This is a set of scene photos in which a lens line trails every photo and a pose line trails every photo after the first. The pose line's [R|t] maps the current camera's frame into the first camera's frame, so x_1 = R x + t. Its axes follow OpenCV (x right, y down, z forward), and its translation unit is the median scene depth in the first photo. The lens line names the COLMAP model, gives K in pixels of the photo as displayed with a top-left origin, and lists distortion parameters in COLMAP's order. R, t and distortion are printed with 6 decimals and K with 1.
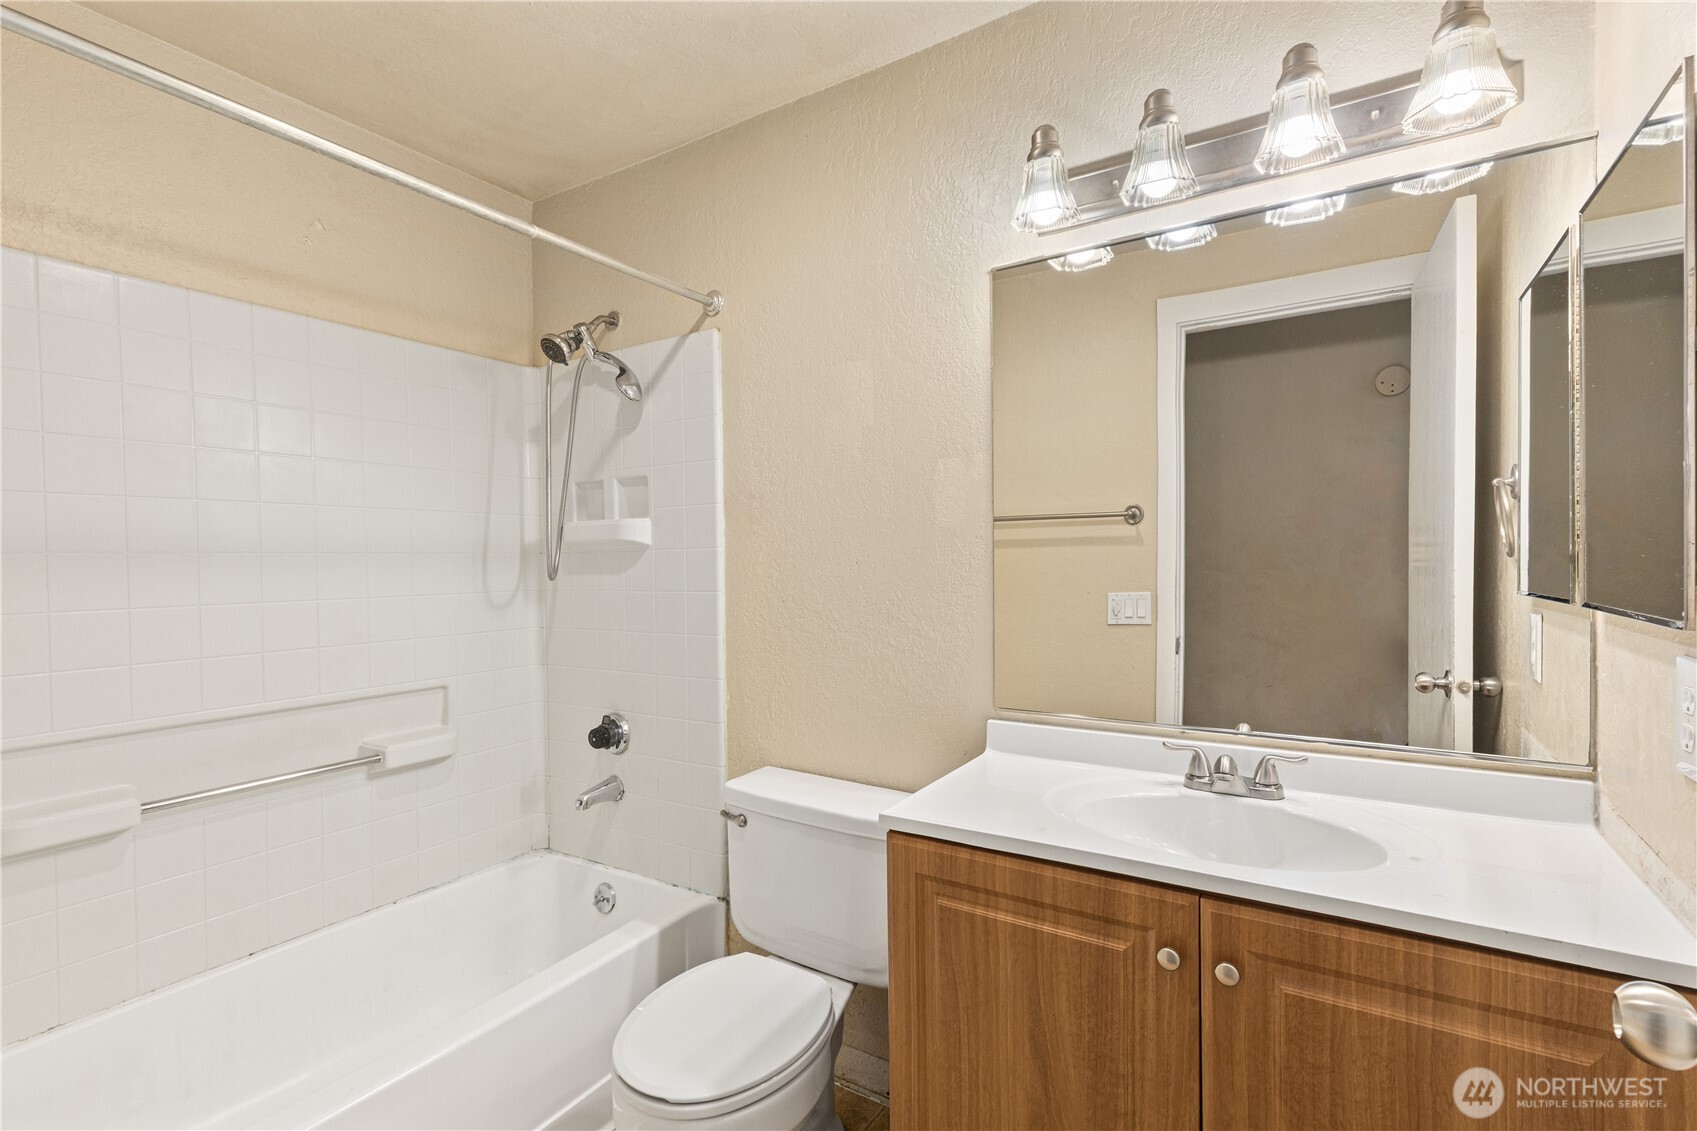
lens RADIAL K [[762.2, 0, 847.0], [0, 762.2, 552.3], [0, 0, 1]] dist [0.003120, 0.000992]
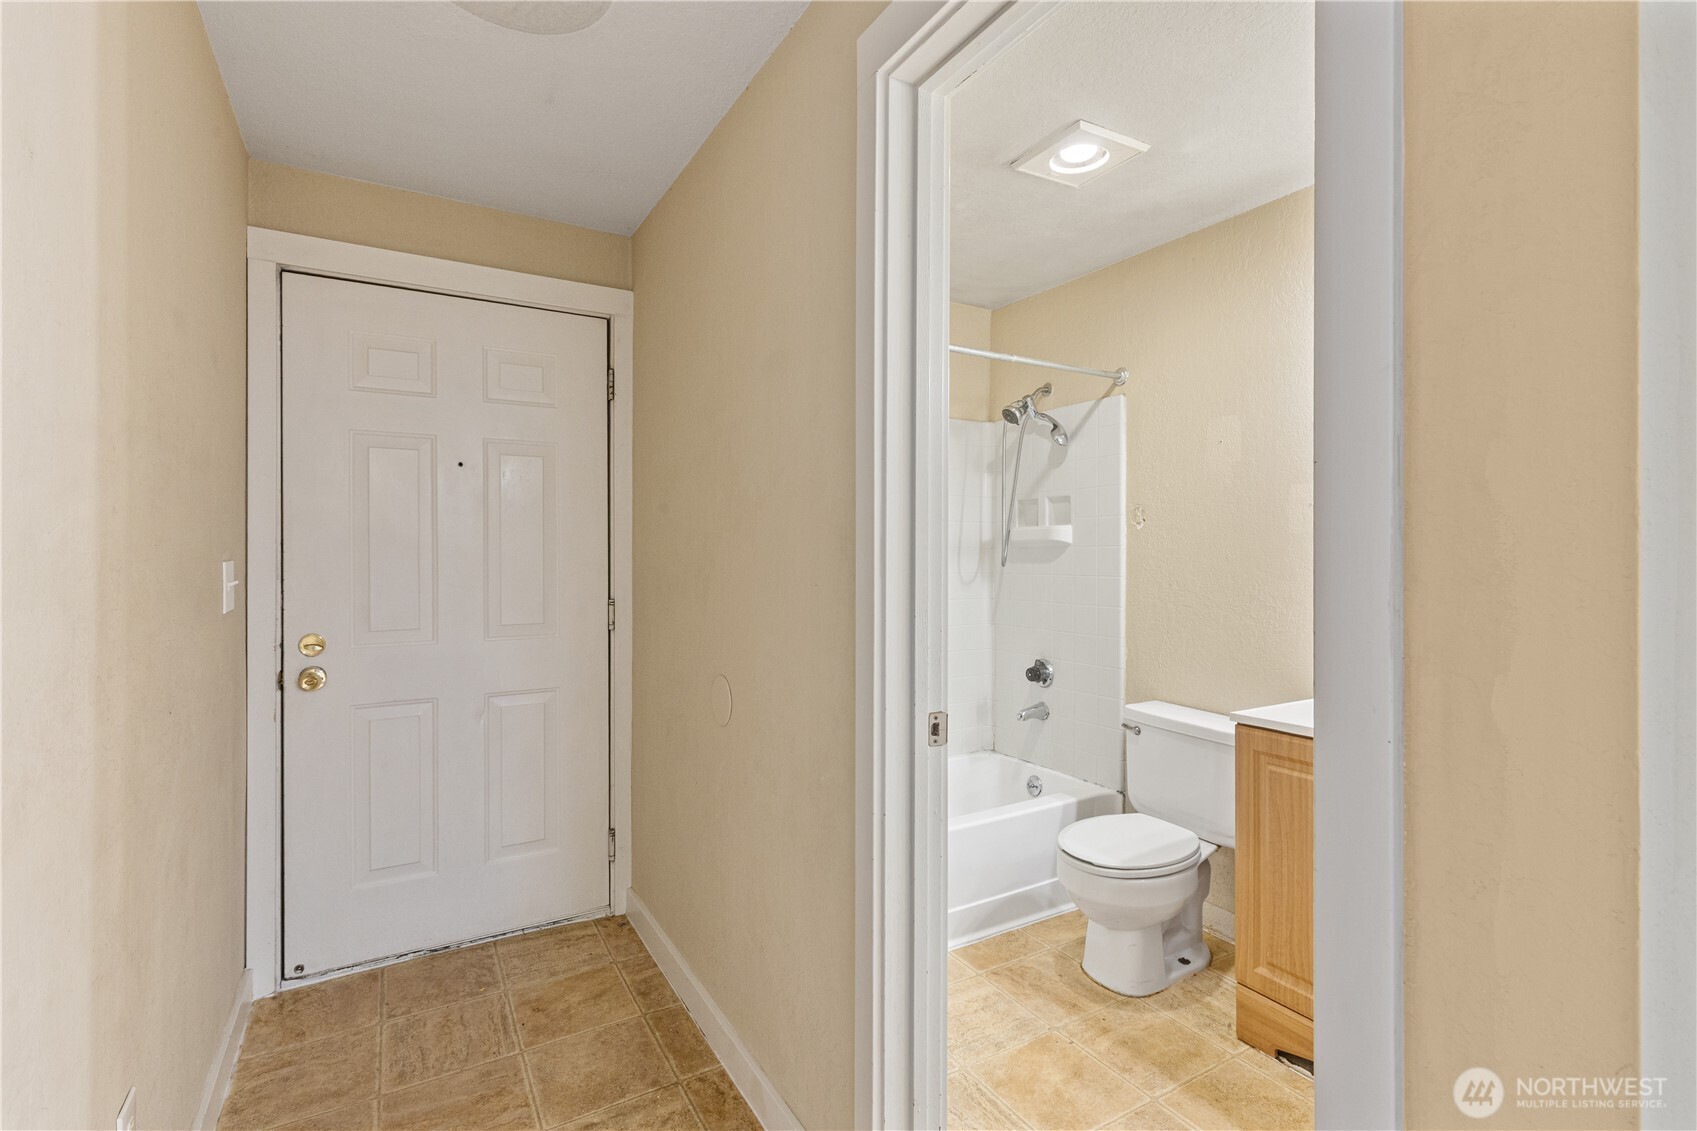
lens RADIAL K [[762.2, 0, 847.0], [0, 762.2, 552.3], [0, 0, 1]] dist [0.003120, 0.000992]
pose [[0.882101, 0.015610, -0.470802, 0.050698], [-0.011755, 0.999869, 0.011128, -0.004255], [0.470914, -0.004282, 0.882168, -0.501487]]
